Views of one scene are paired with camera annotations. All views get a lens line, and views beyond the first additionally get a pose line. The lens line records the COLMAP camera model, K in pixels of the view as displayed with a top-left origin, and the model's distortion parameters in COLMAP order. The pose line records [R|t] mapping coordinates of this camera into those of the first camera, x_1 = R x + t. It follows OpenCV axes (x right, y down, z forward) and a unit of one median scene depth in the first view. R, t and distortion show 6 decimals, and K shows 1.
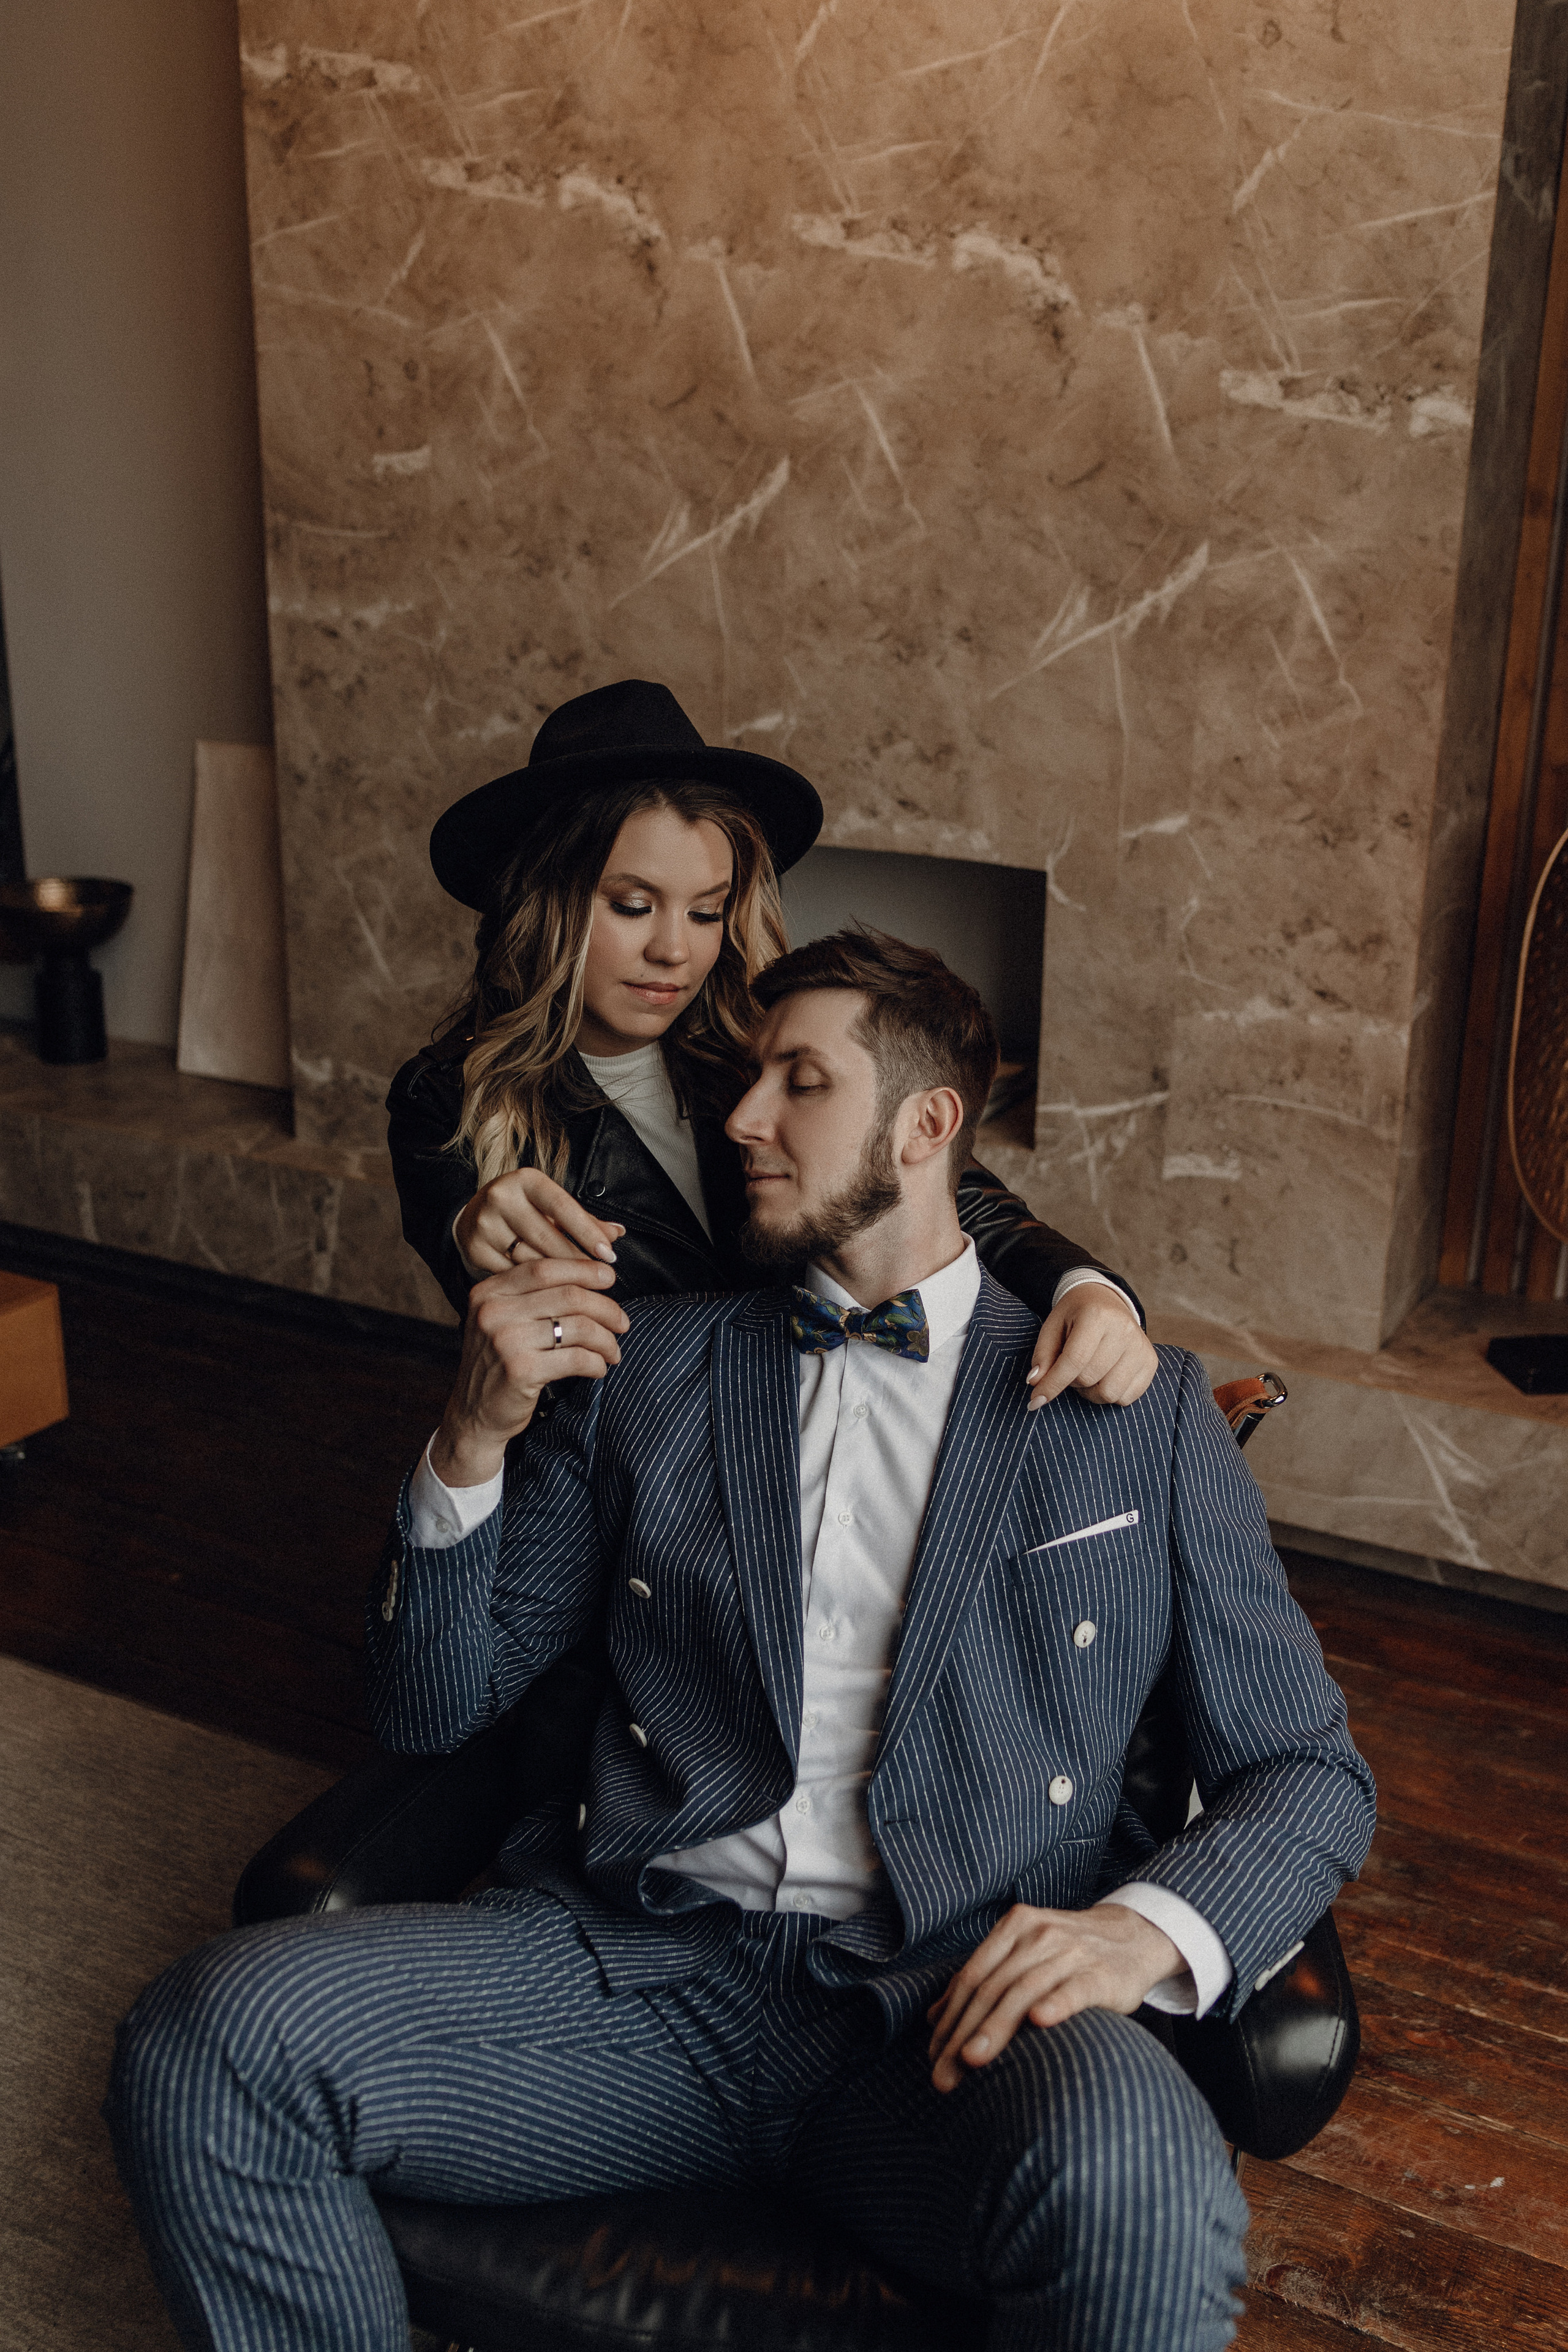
lens RADIAL K [[2311.1, 0, 809.0], [0, 2311.1, 1170.7], [0, 0, 1]] dist [-0.009689, 0.000000]
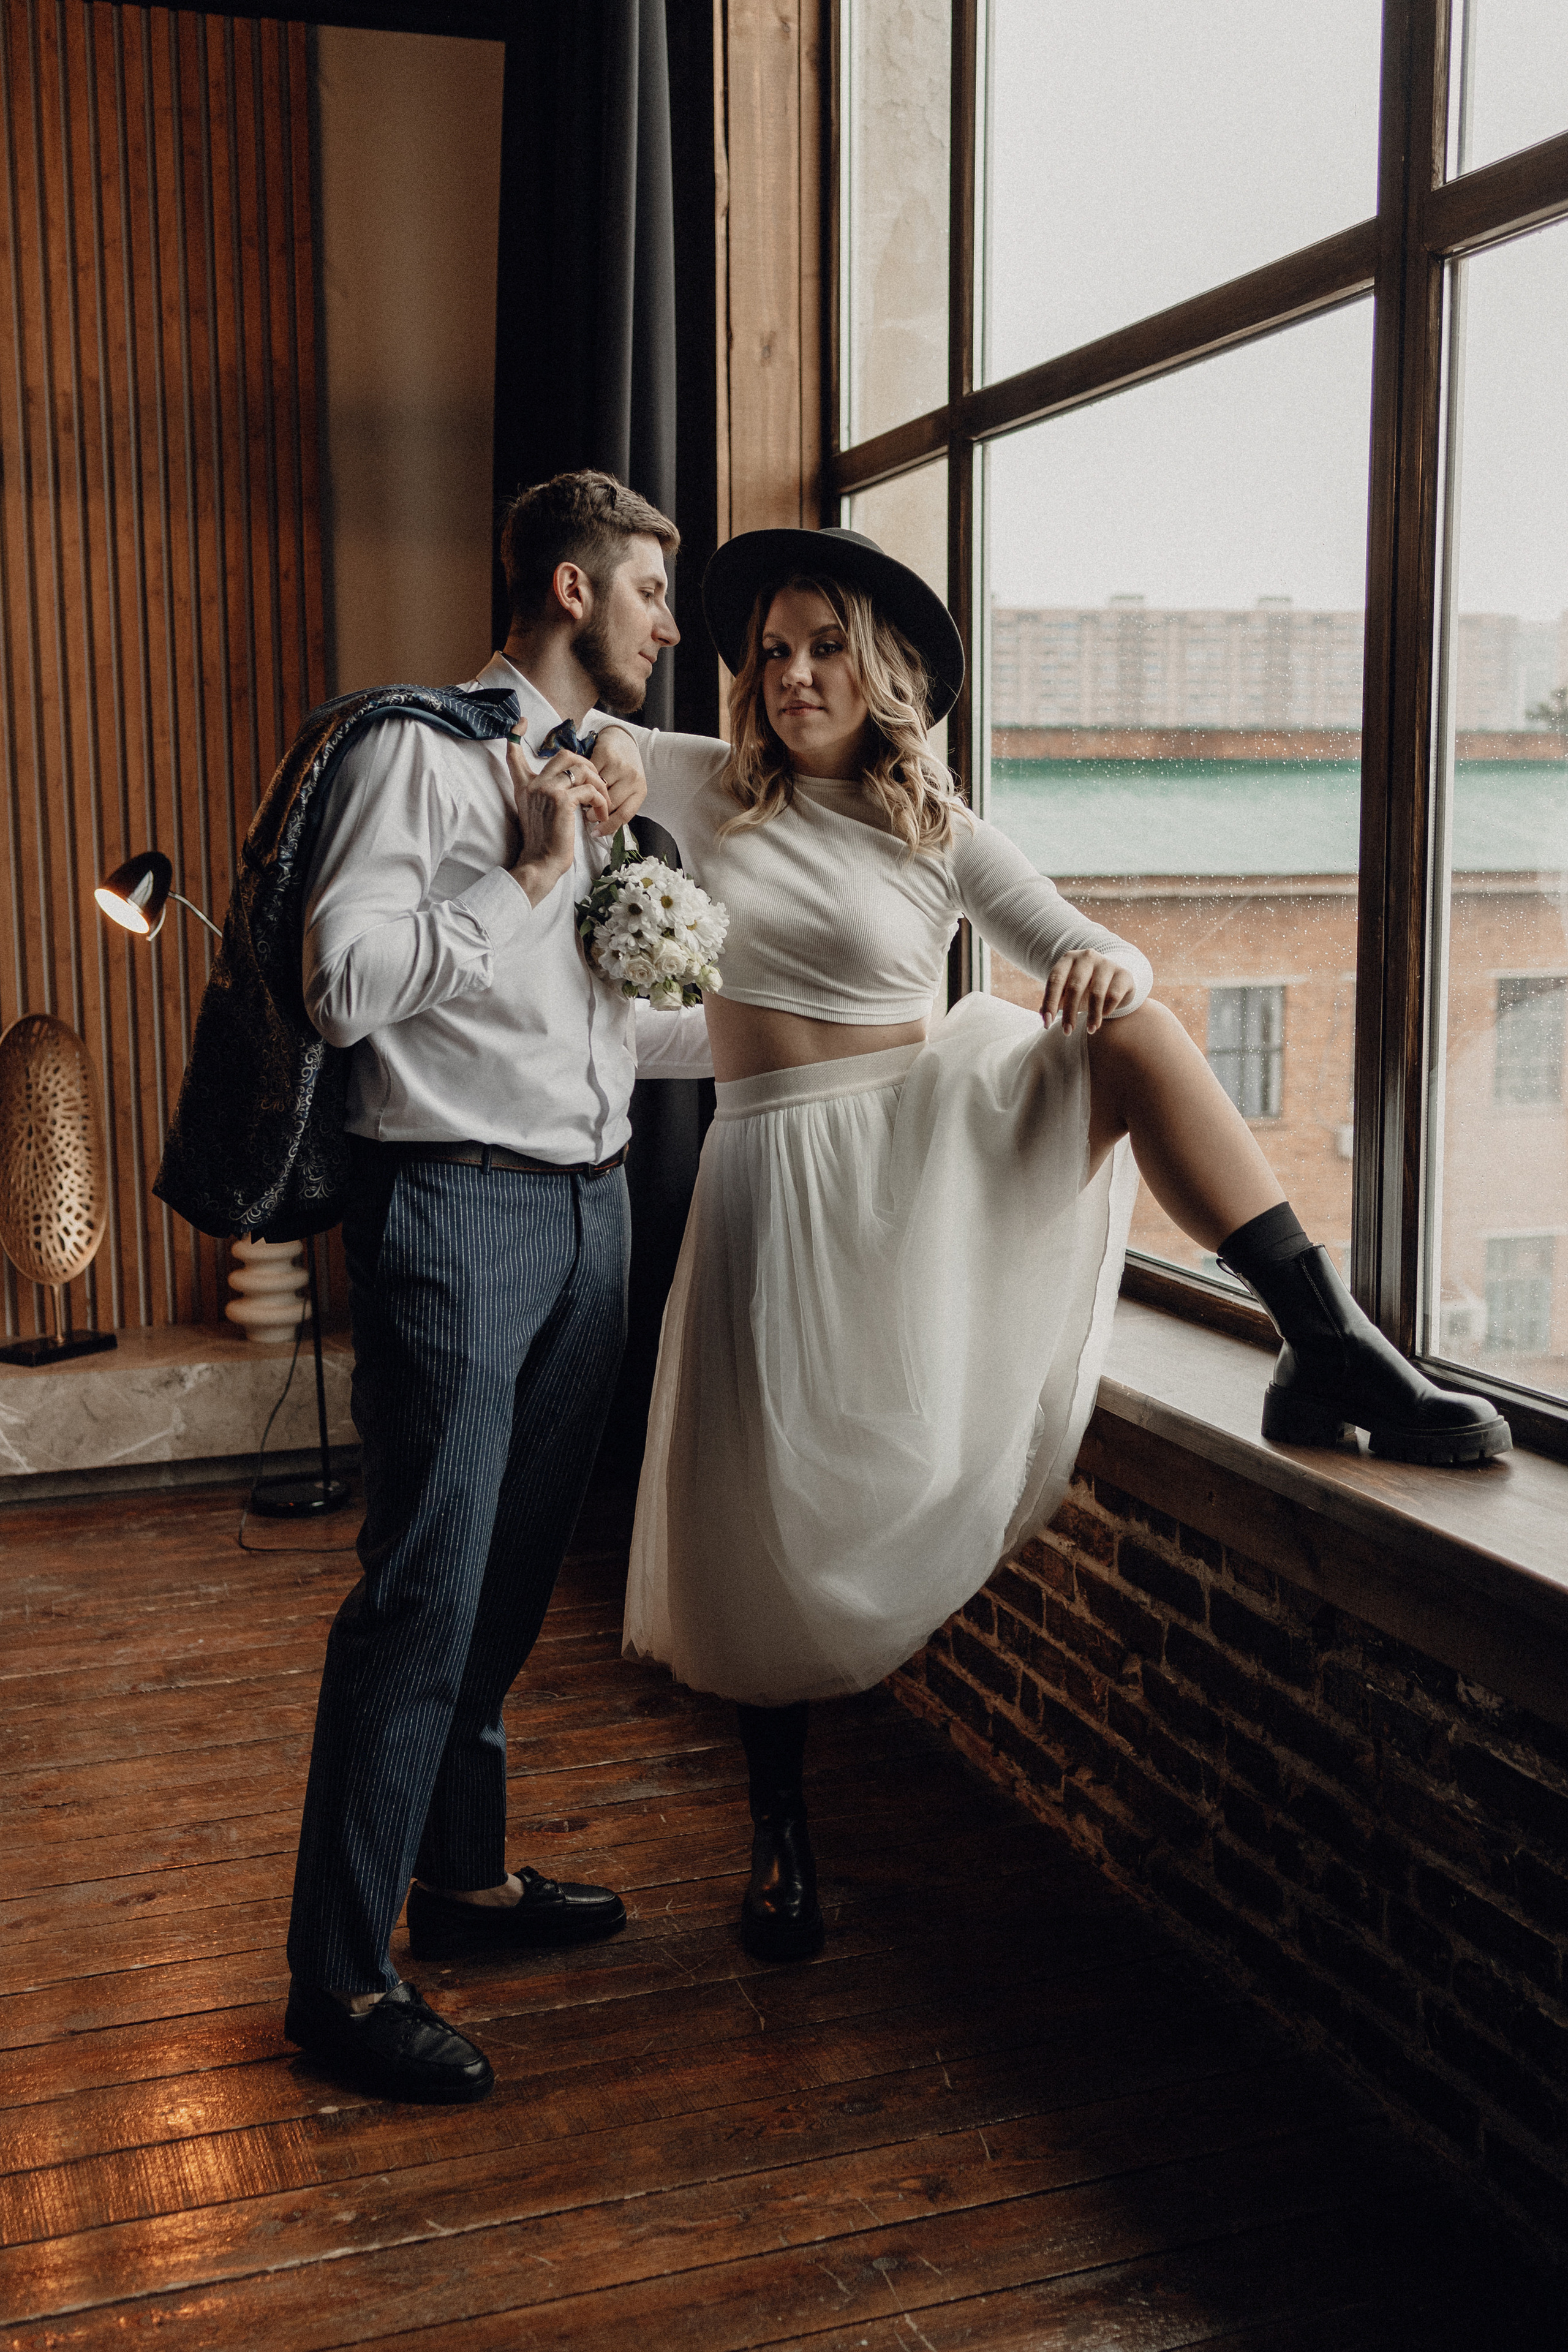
lens RADIAL K [[2311.1, 0, 780.2], [0, 2311.1, 1162.9], [0, 0, 1]] dist [-0.009689, 0.000000]
pose [[0.664752, -0.126129, 0.736340, -0.594379], [0.243627, 0.968361, -0.054069, 0.183704], [-0.706223, 0.215335, 0.674448, -0.622976]]
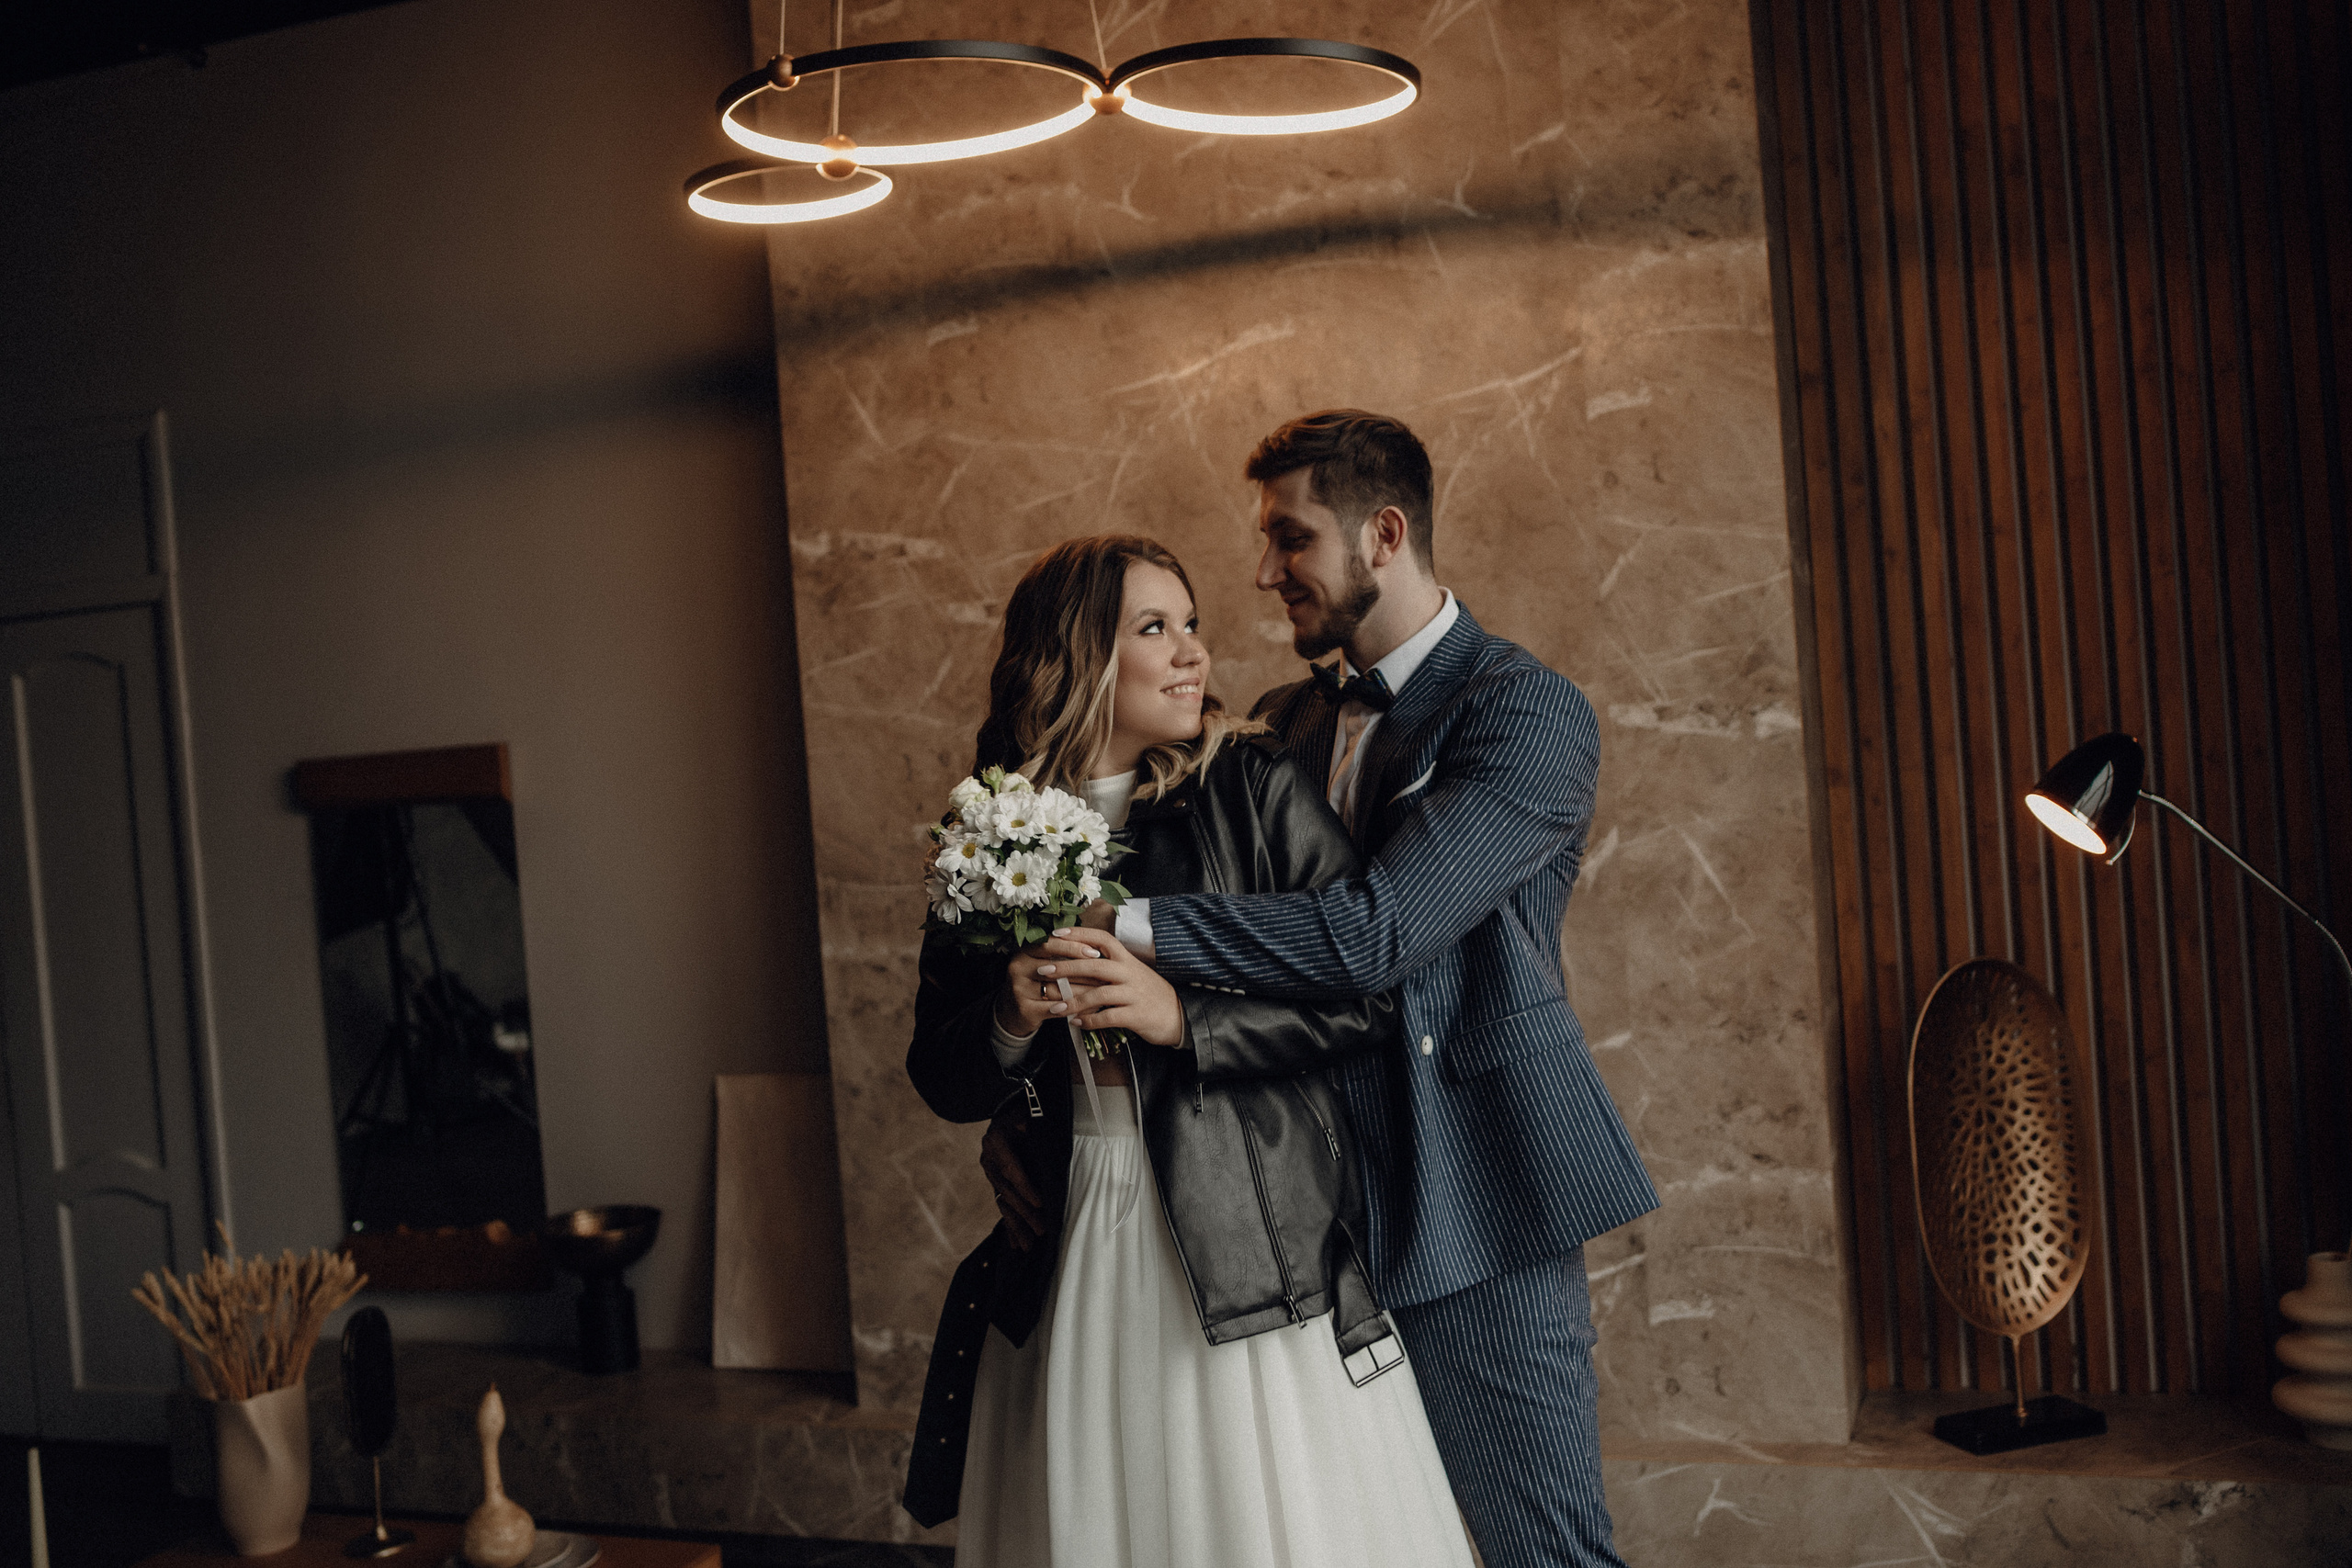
lens RADIAL K [[2310.9, 0, 1175.4], [0, 2310.9, 765.4], [0, 0, 1]] dist [-0.009689, 0.000000]
pose [[0.987027, -0.094191, 0.130025, -0.251759], [0.128598, 0.948658, -0.288981, 0.047759], [-0.096129, 0.301953, 0.948464, -0.257037]]
